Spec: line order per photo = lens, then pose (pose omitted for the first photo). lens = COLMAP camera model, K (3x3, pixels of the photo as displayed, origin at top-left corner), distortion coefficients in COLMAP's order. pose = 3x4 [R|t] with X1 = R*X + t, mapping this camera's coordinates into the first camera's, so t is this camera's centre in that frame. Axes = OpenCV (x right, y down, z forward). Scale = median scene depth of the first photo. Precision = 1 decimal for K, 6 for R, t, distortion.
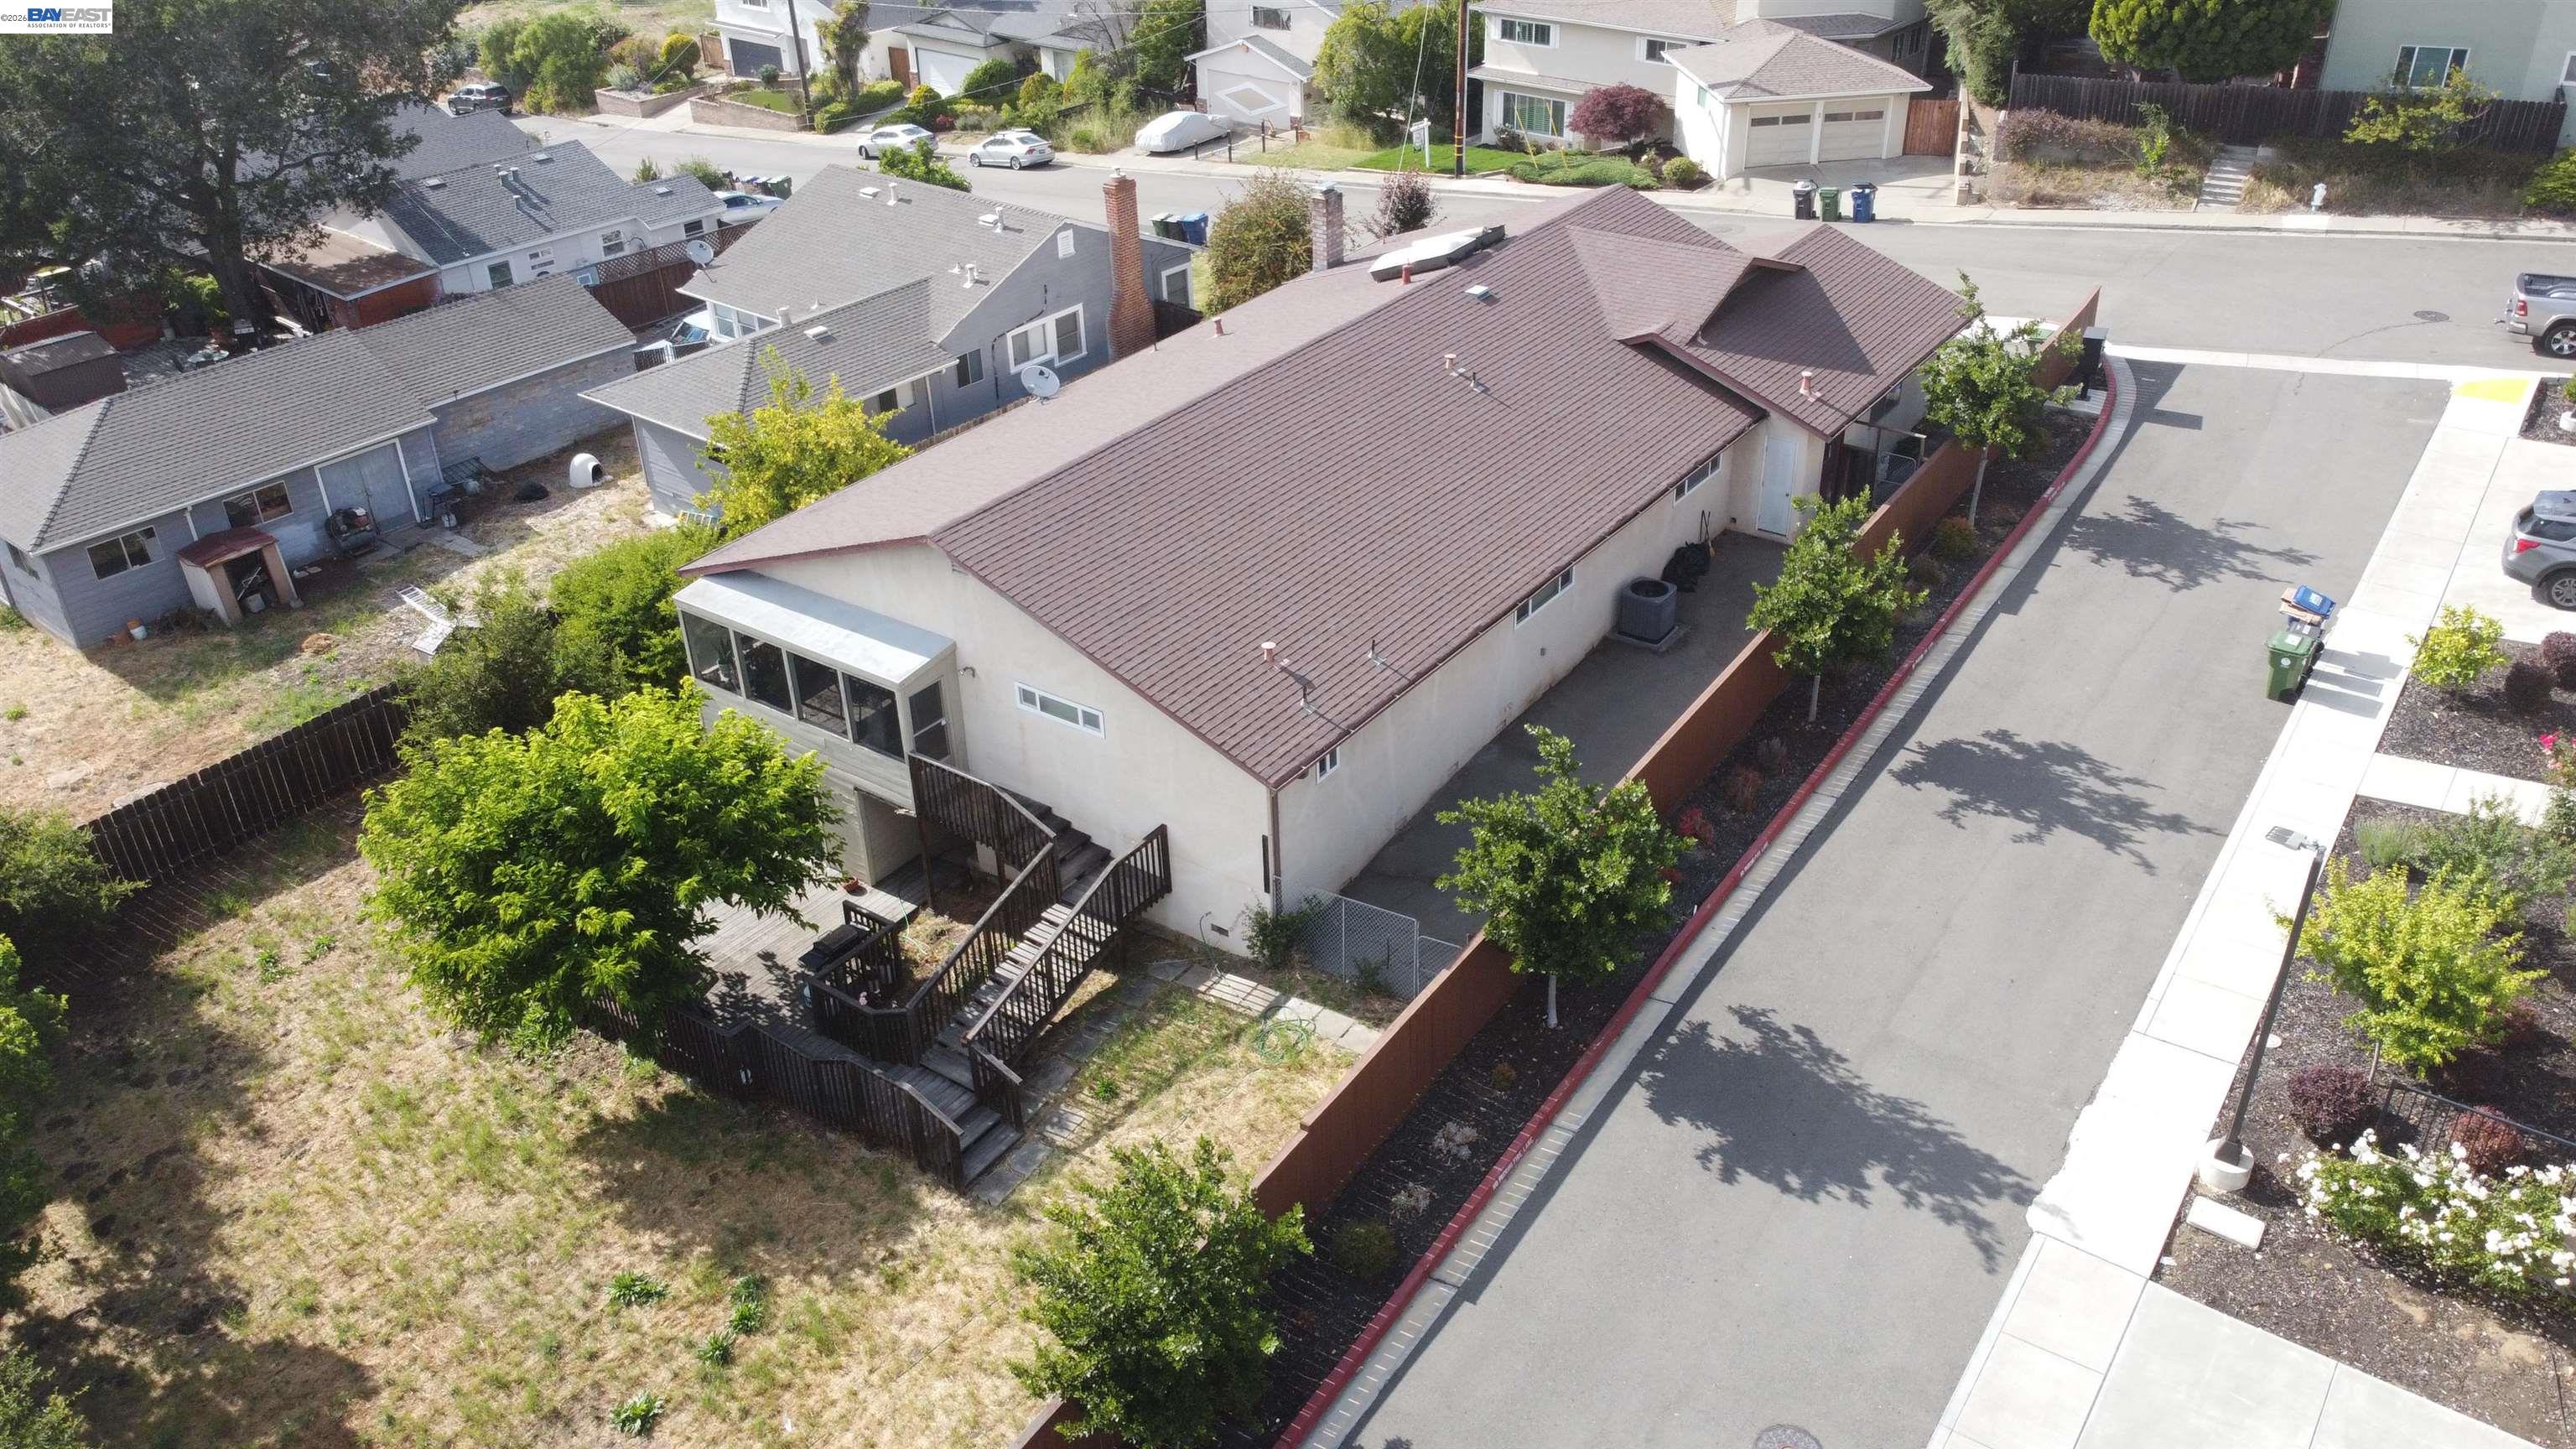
lens RADIAL K [[1951.1, 0, 1264.9], [0, 1951.1, 685.3], [0, 0, 1]] dist [0.010094, -0.014076]
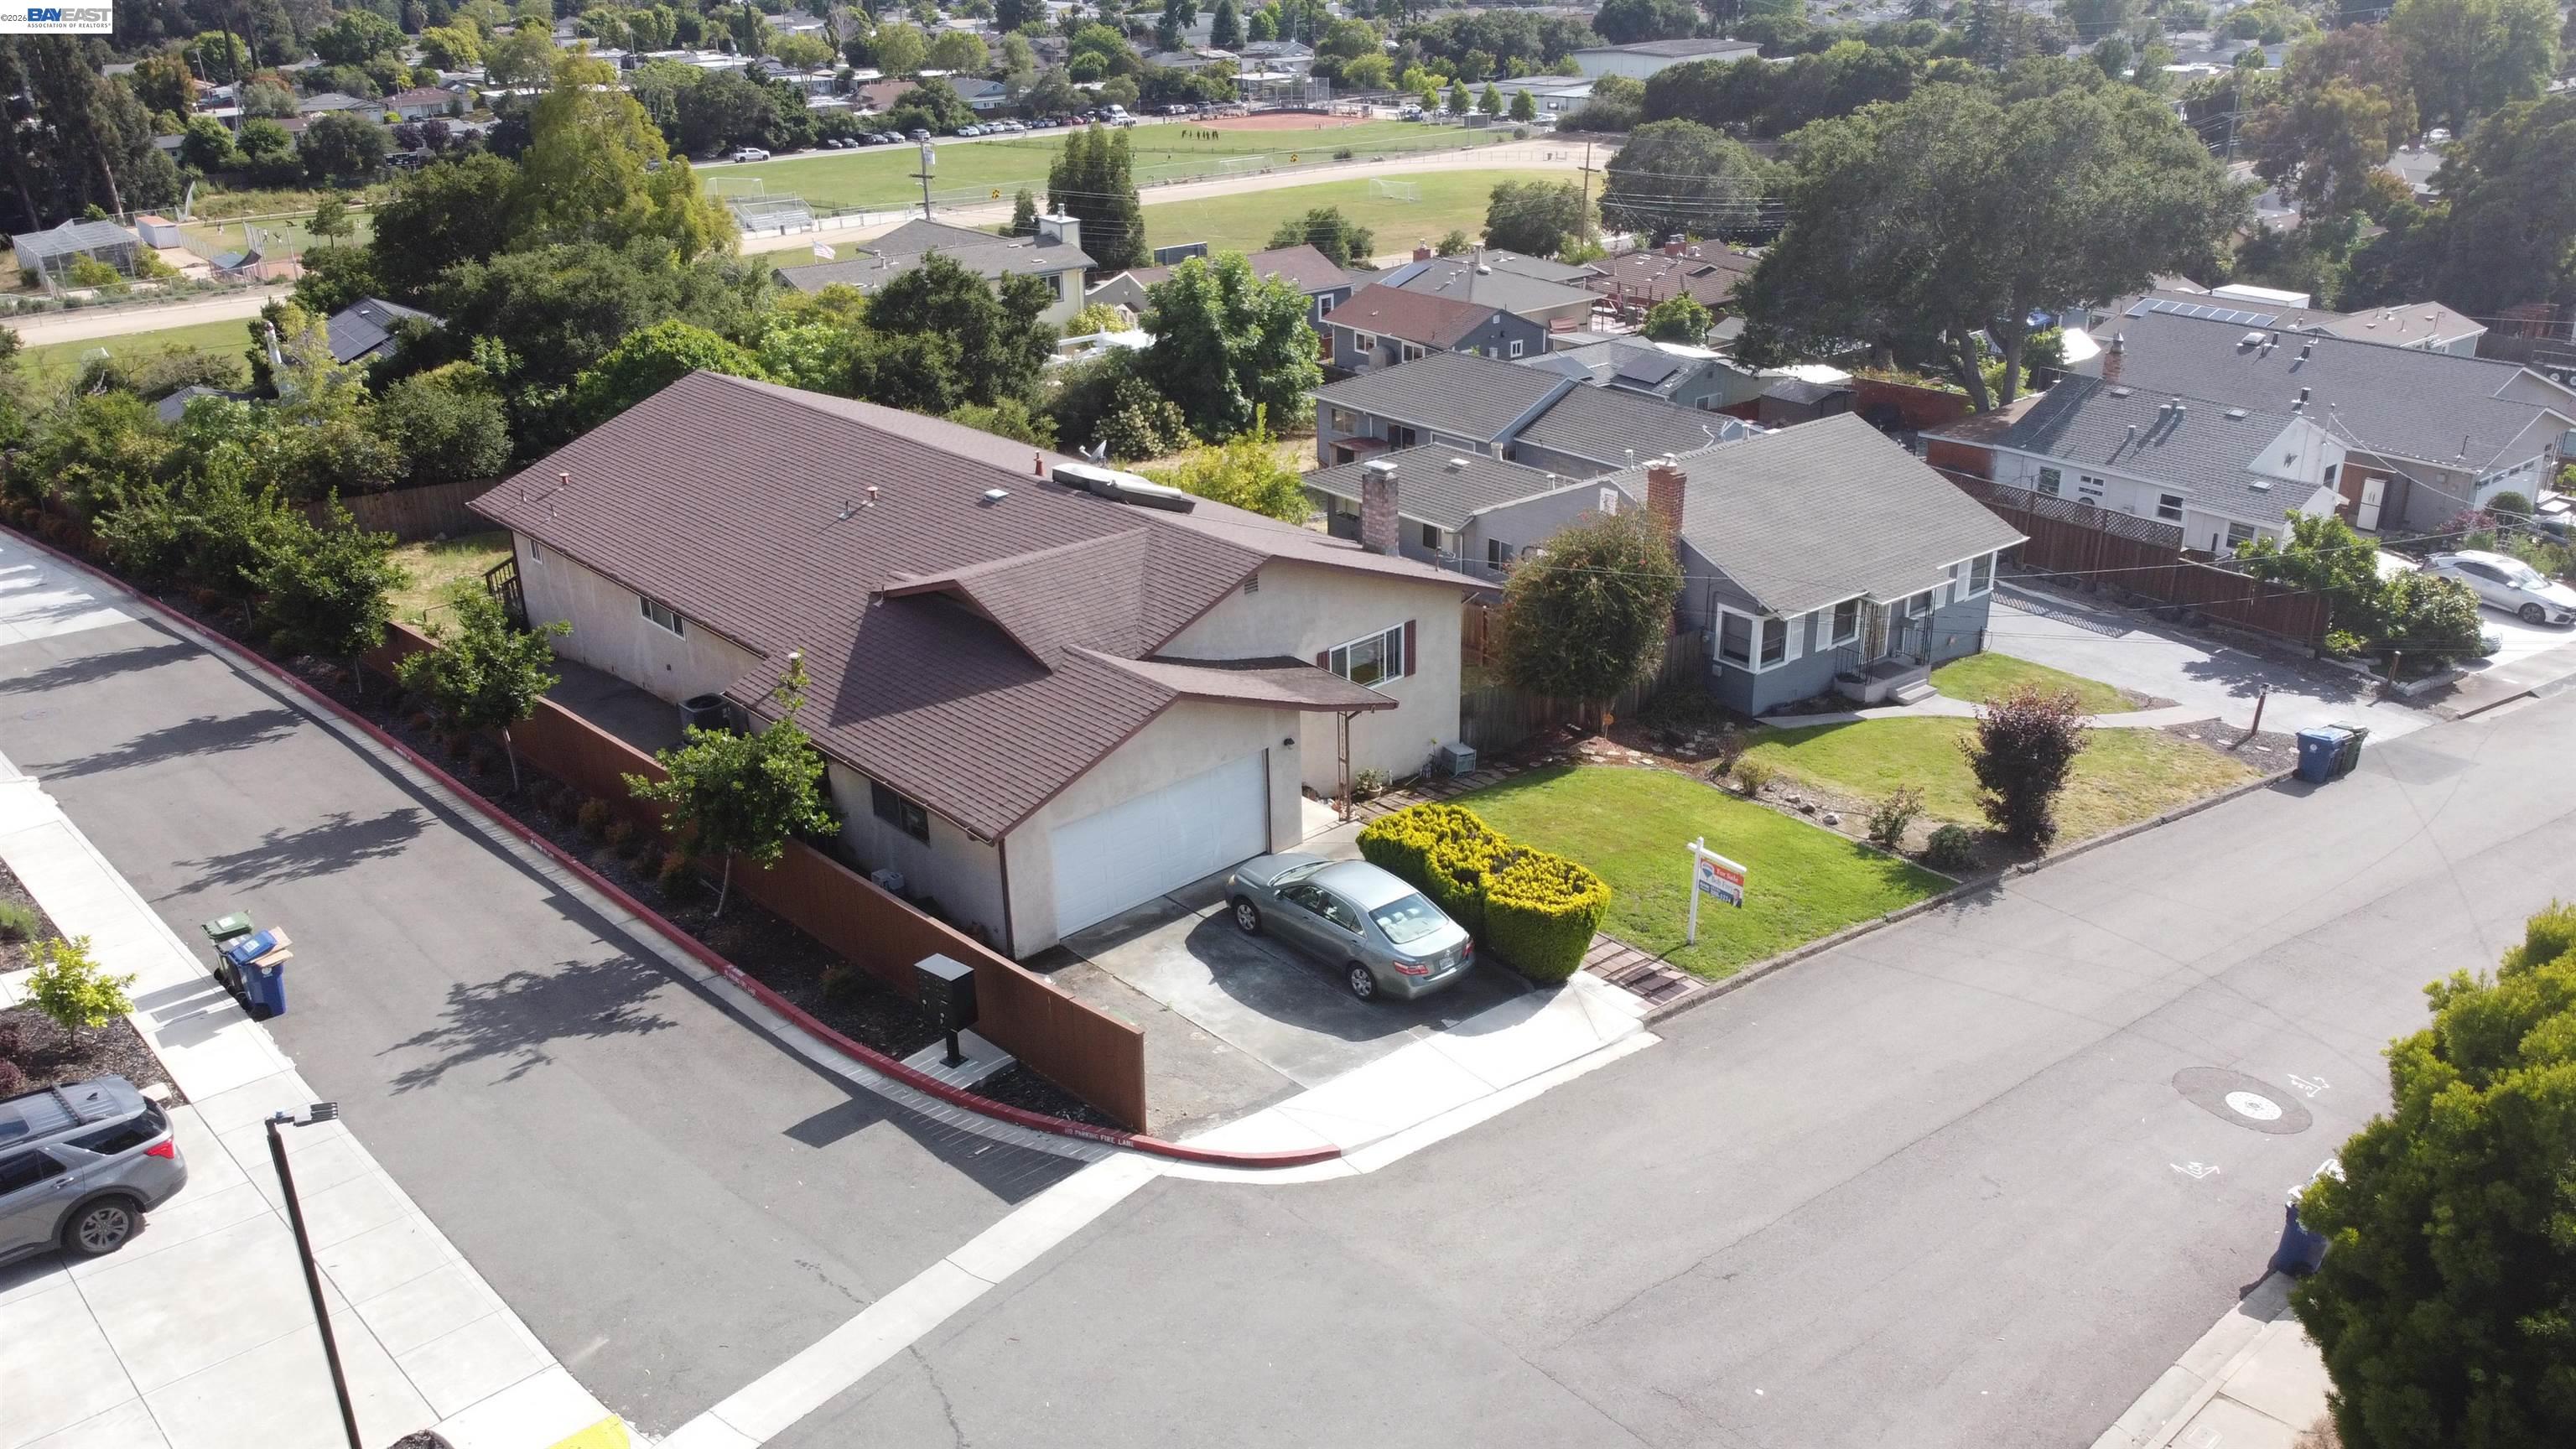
lens RADIAL K [[1951.1, 0, 1305.7], [0, 1951.1, 674.1], [0, 0, 1]] dist [0.010094, -0.014076]
pose [[-0.187279, 0.386967, -0.902875, 1.239083], [-0.466388, 0.773904, 0.428432, -0.765456], [0.864528, 0.501327, 0.035541, 1.361581]]
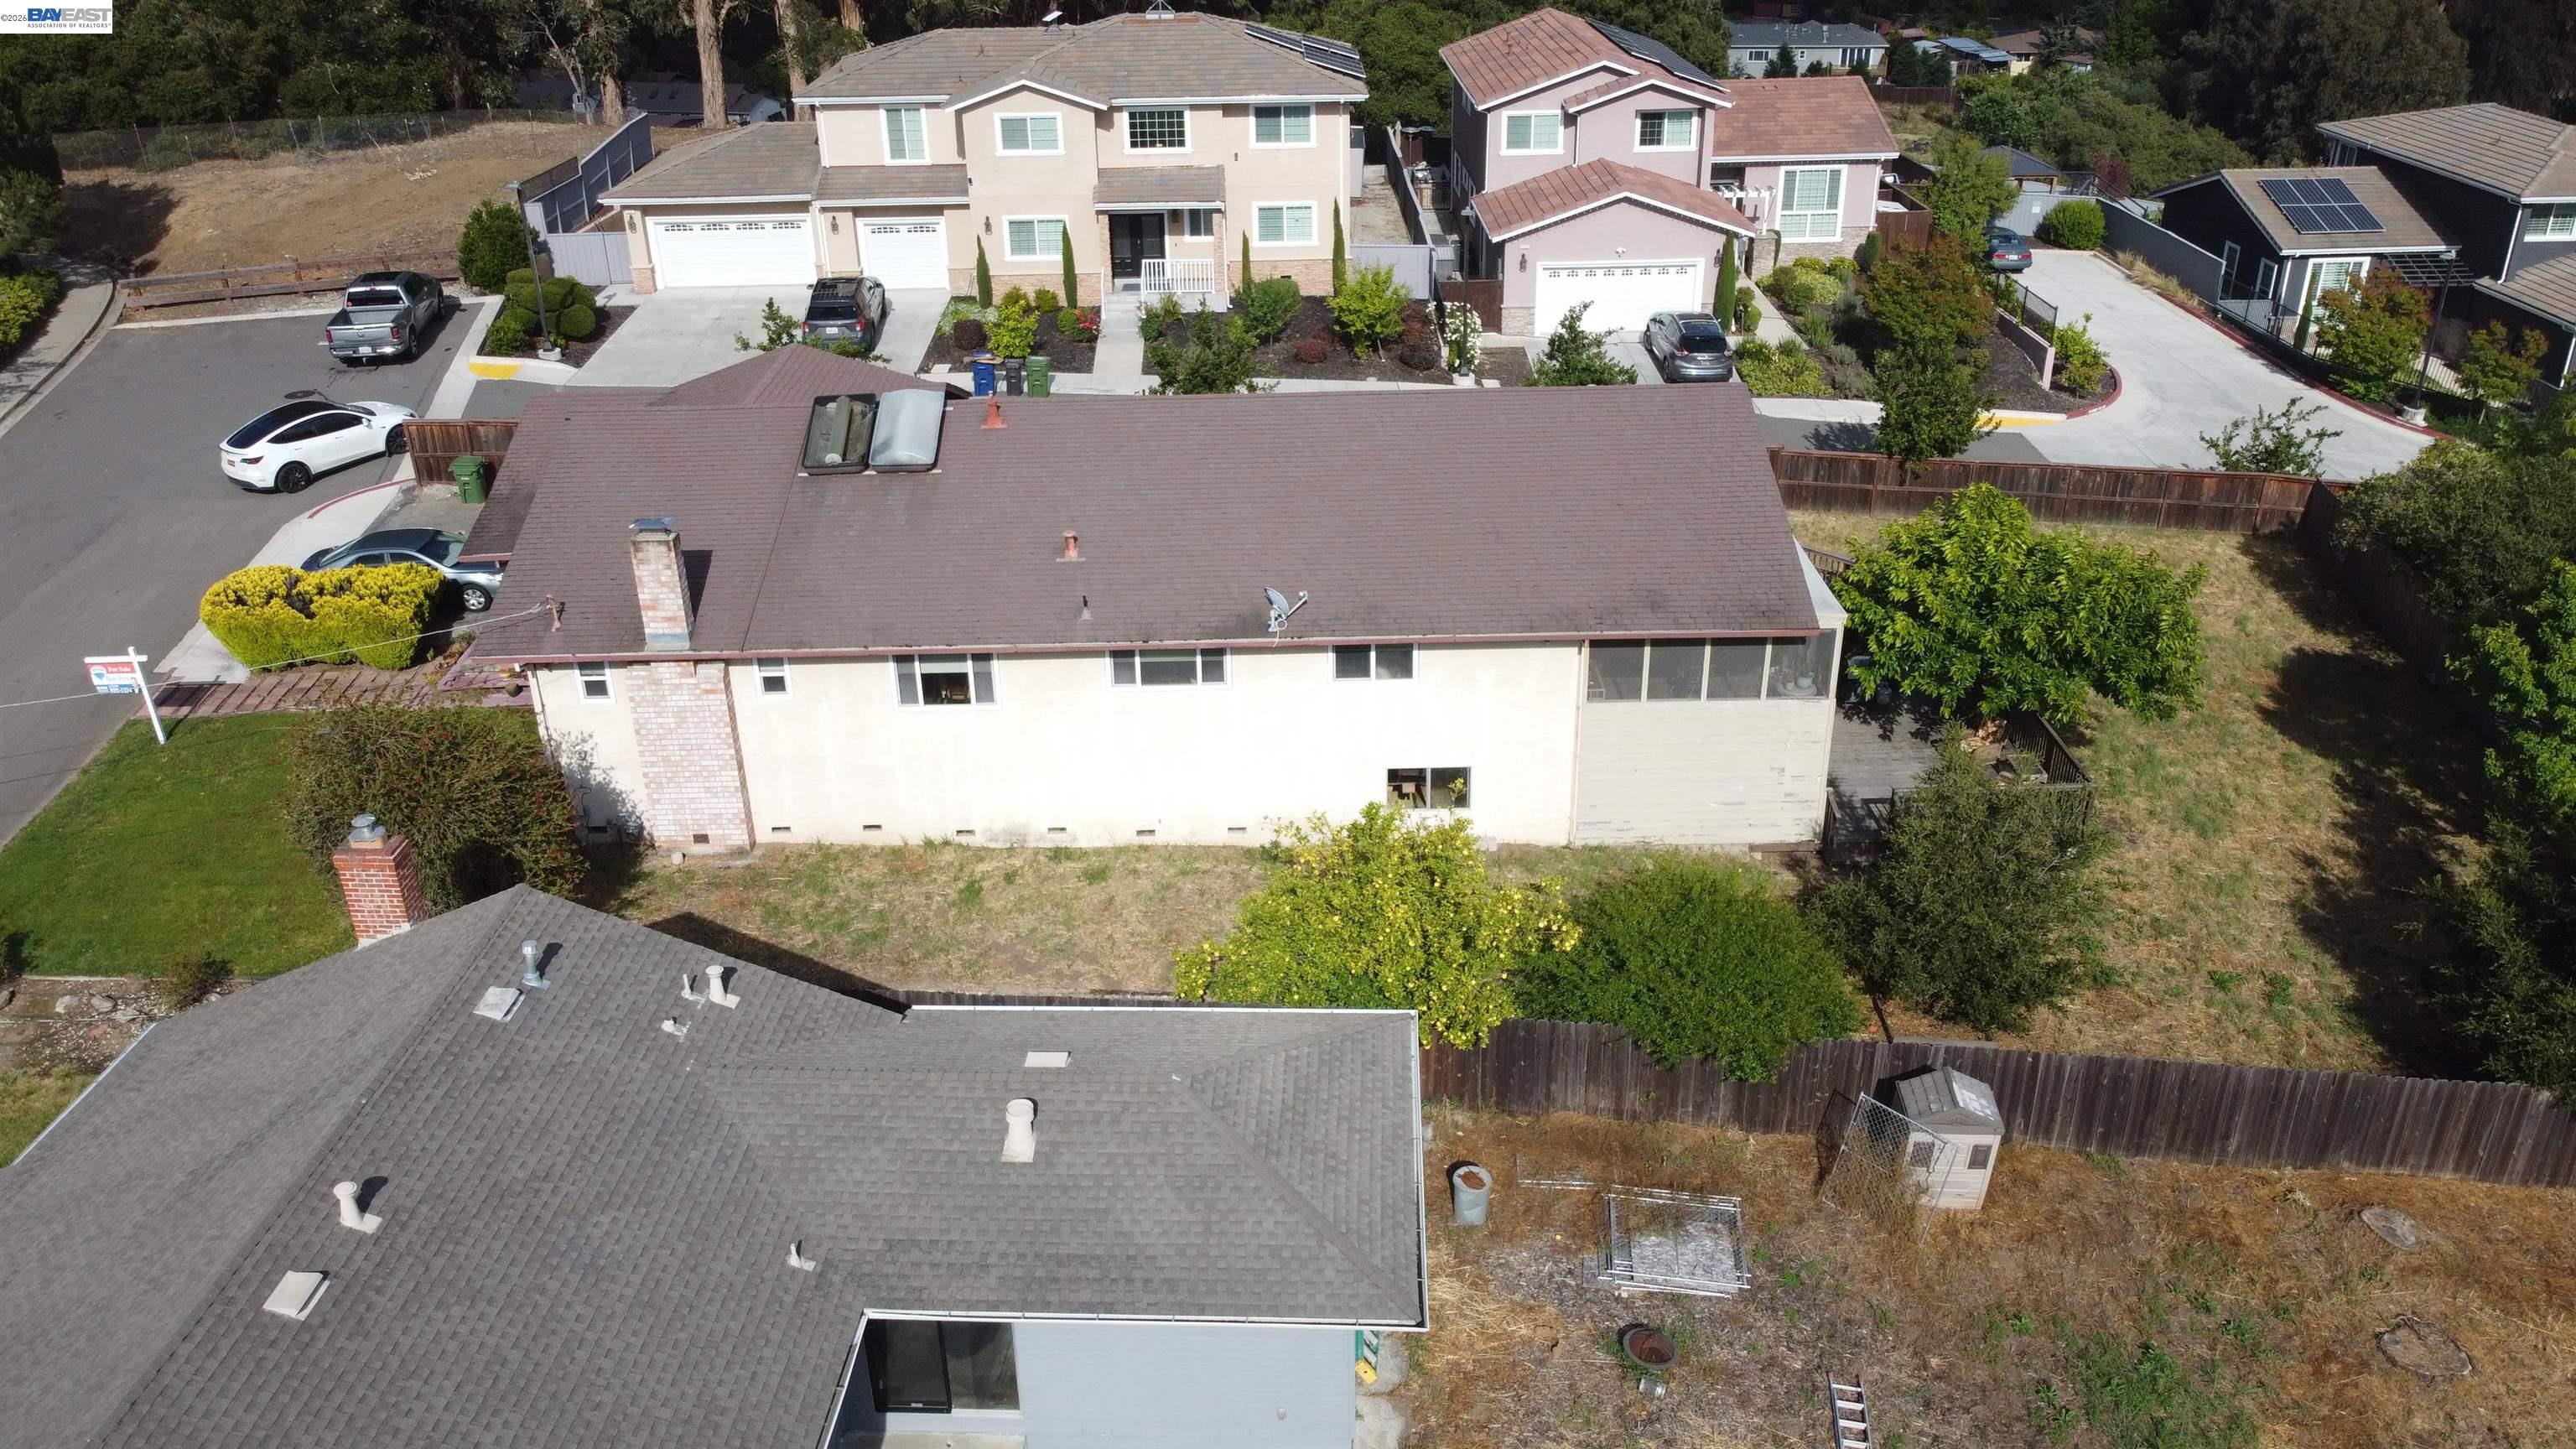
lens RADIAL K [[1951.1, 0, 1302.3], [0, 1951.1, 710.9], [0, 0, 1]] dist [0.010094, -0.014076]
pose [[-0.604469, -0.315218, 0.731611, -0.878890], [0.424170, 0.650018, 0.630520, -0.761005], [-0.674312, 0.691457, -0.259210, 1.476484]]
